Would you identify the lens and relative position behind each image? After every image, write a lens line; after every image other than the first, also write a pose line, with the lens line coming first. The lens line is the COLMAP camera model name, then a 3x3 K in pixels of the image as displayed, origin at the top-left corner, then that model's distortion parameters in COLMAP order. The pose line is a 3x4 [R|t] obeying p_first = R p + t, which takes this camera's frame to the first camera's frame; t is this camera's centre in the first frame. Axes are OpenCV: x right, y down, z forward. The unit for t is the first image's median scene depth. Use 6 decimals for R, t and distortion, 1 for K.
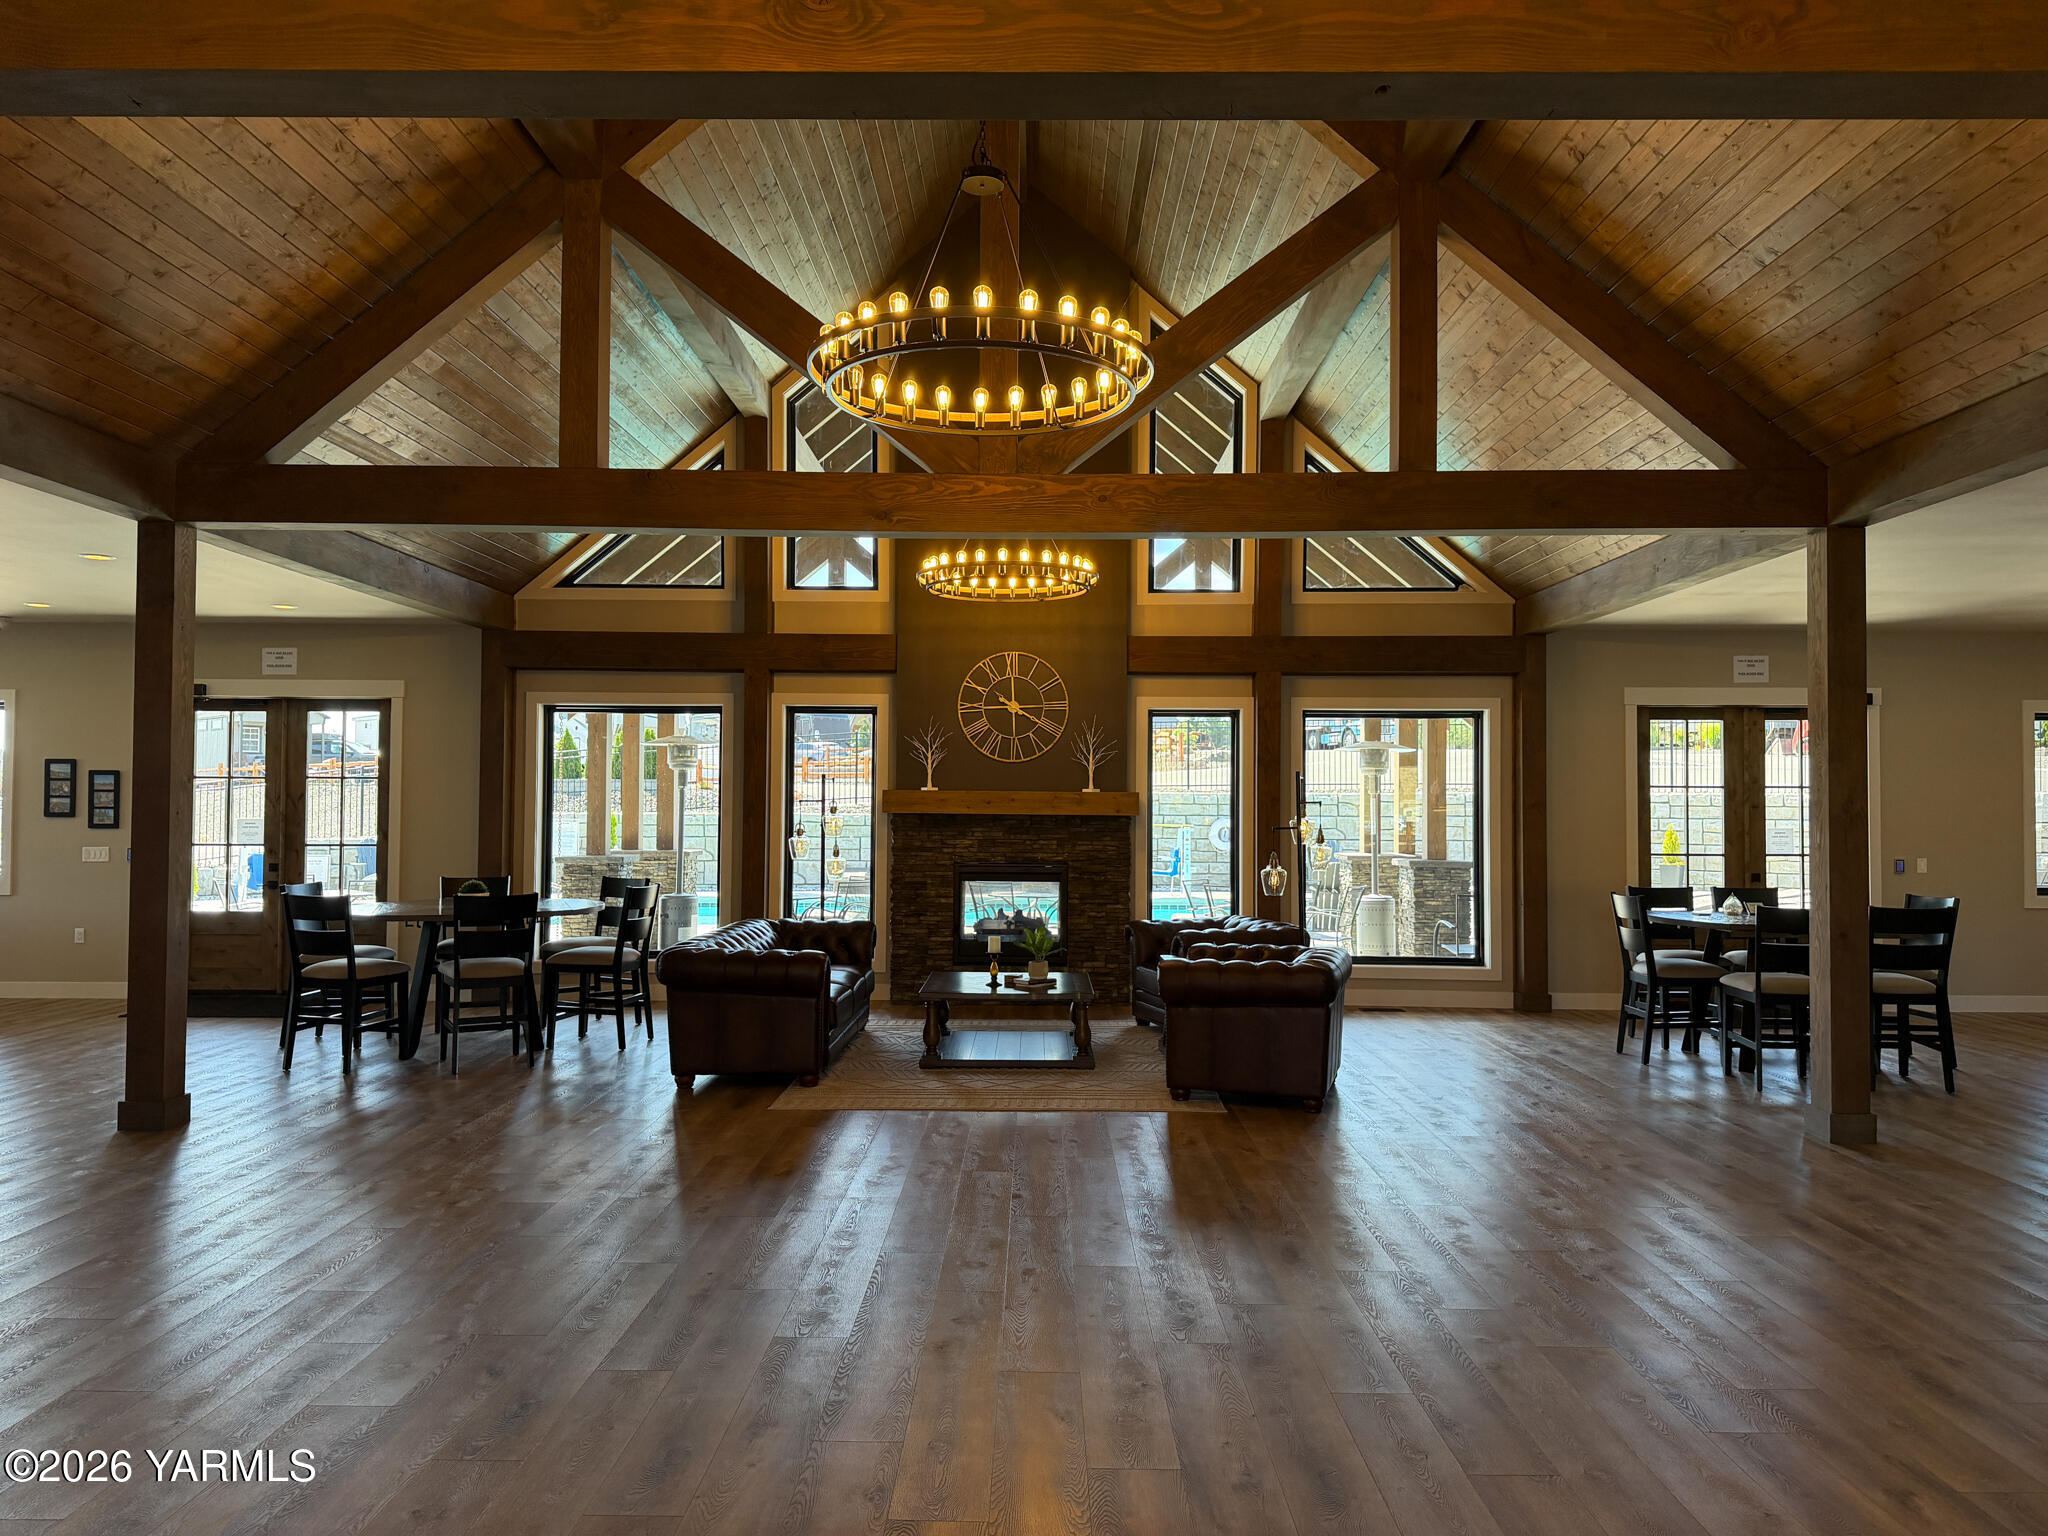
lens RADIAL K [[1446.6, 0, 1019.6], [0, 1446.6, 766.1], [0, 0, 1]] dist [0.051521, -0.039970]
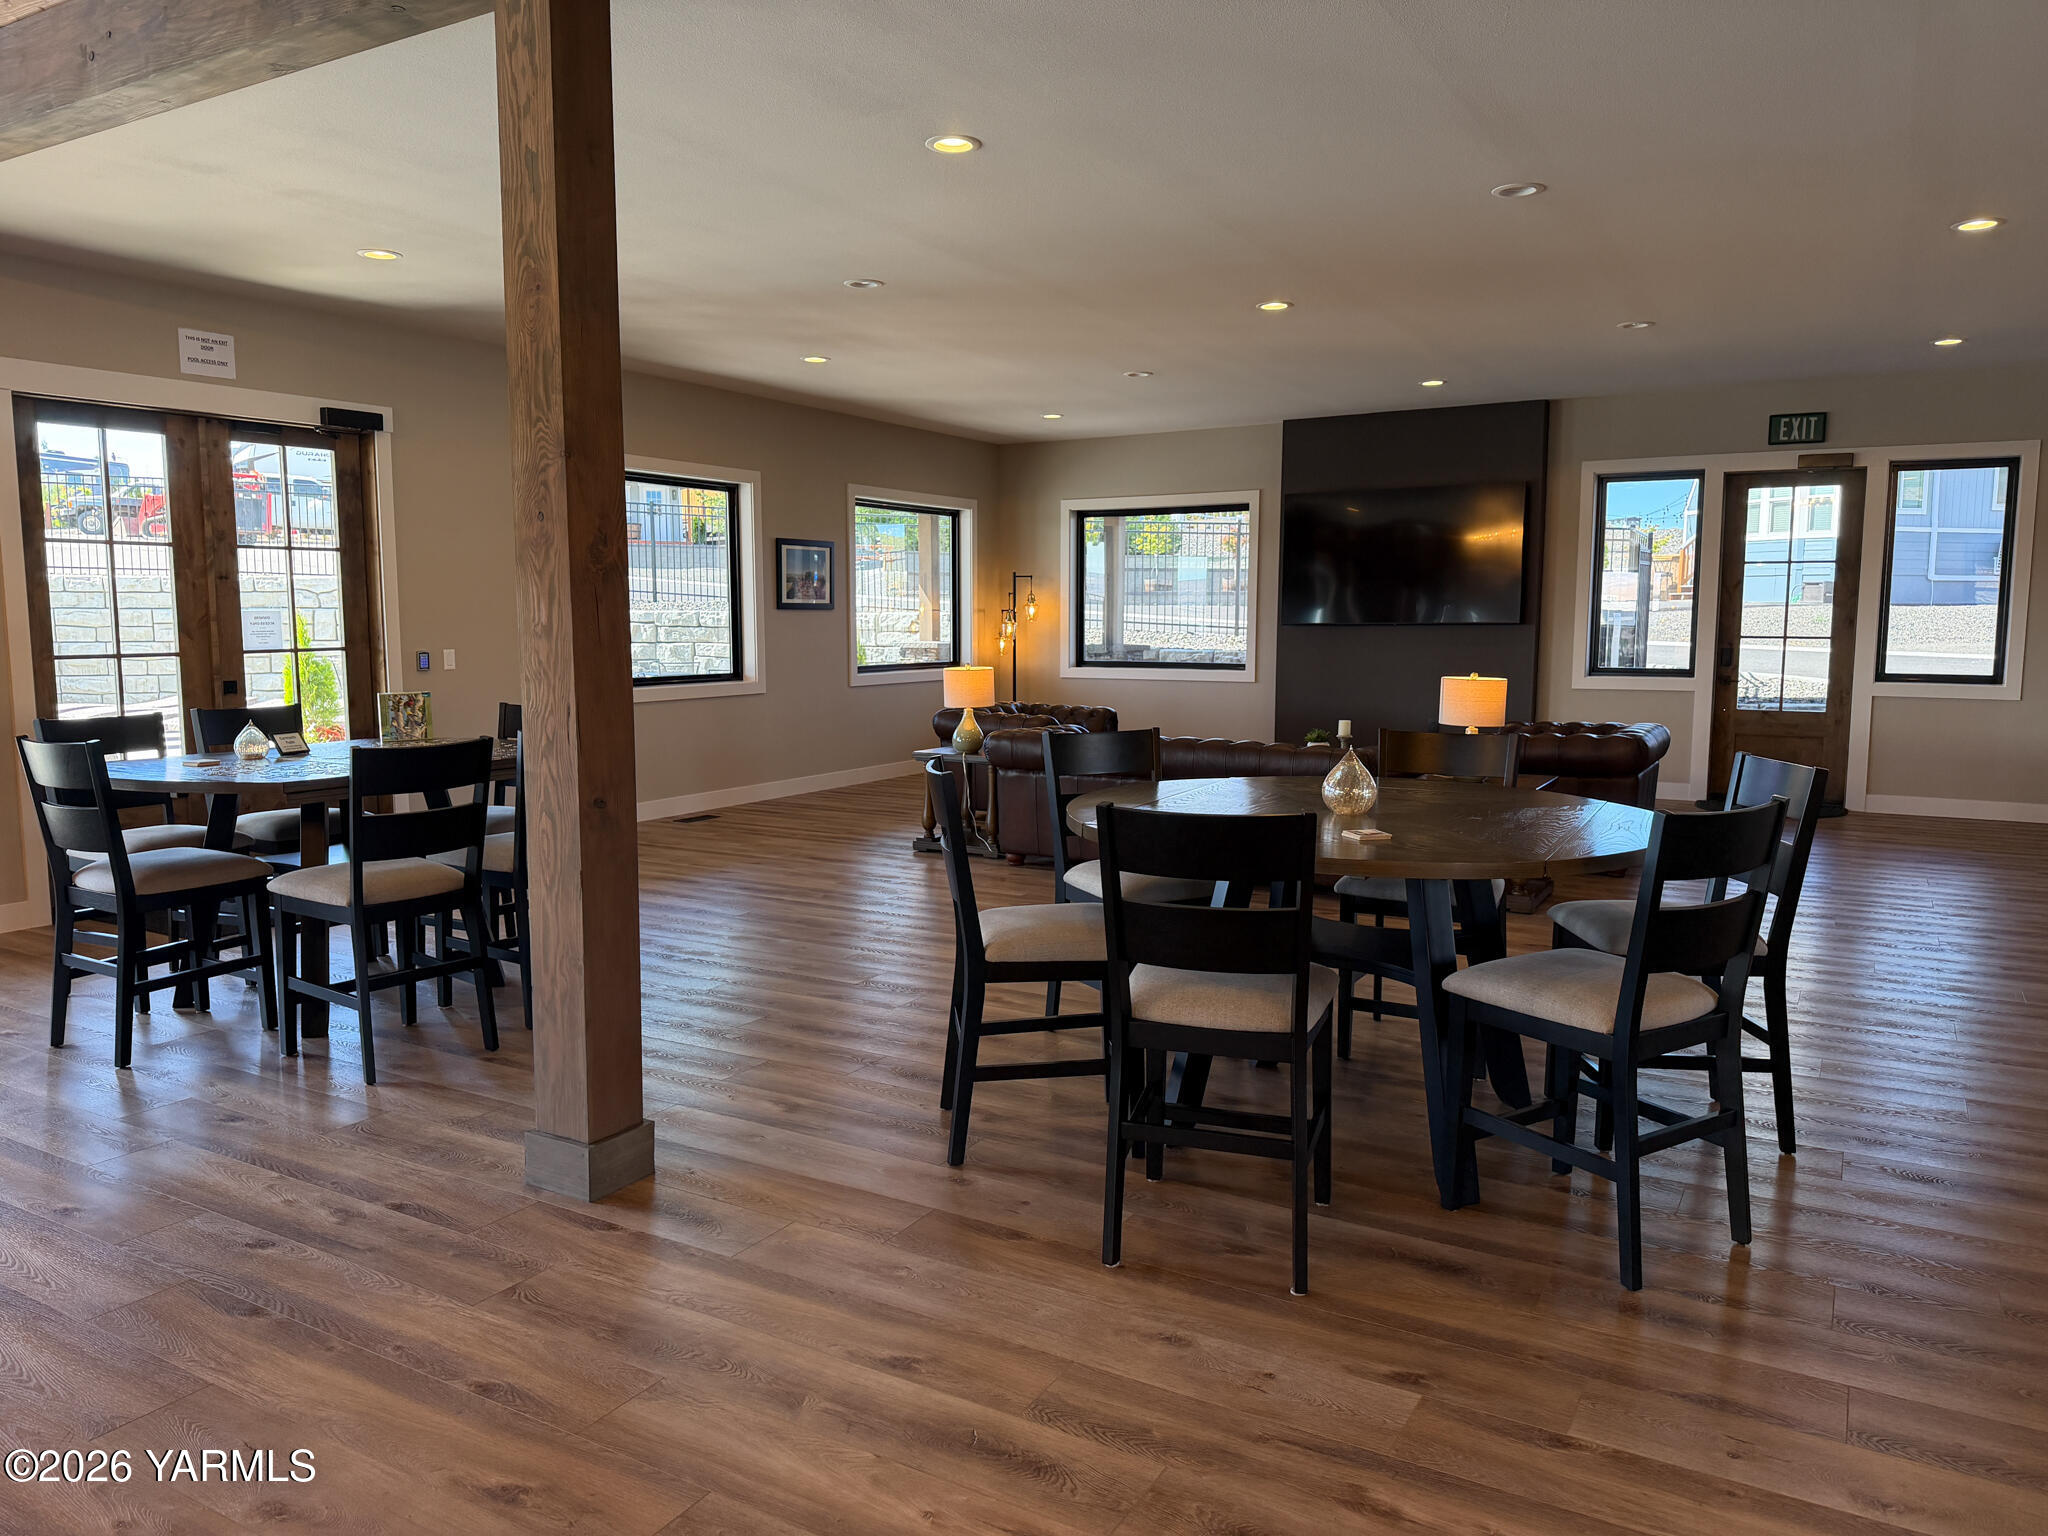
lens RADIAL K [[1446.6, 0, 1018.6], [0, 1446.6, 764.4], [0, 0, 1]] dist [0.051521, -0.039970]
pose [[0.506194, -0.098278, 0.856801, 0.147374], [-0.021037, 0.991783, 0.126189, 0.025569], [-0.862163, -0.081901, 0.499968, 0.451244]]
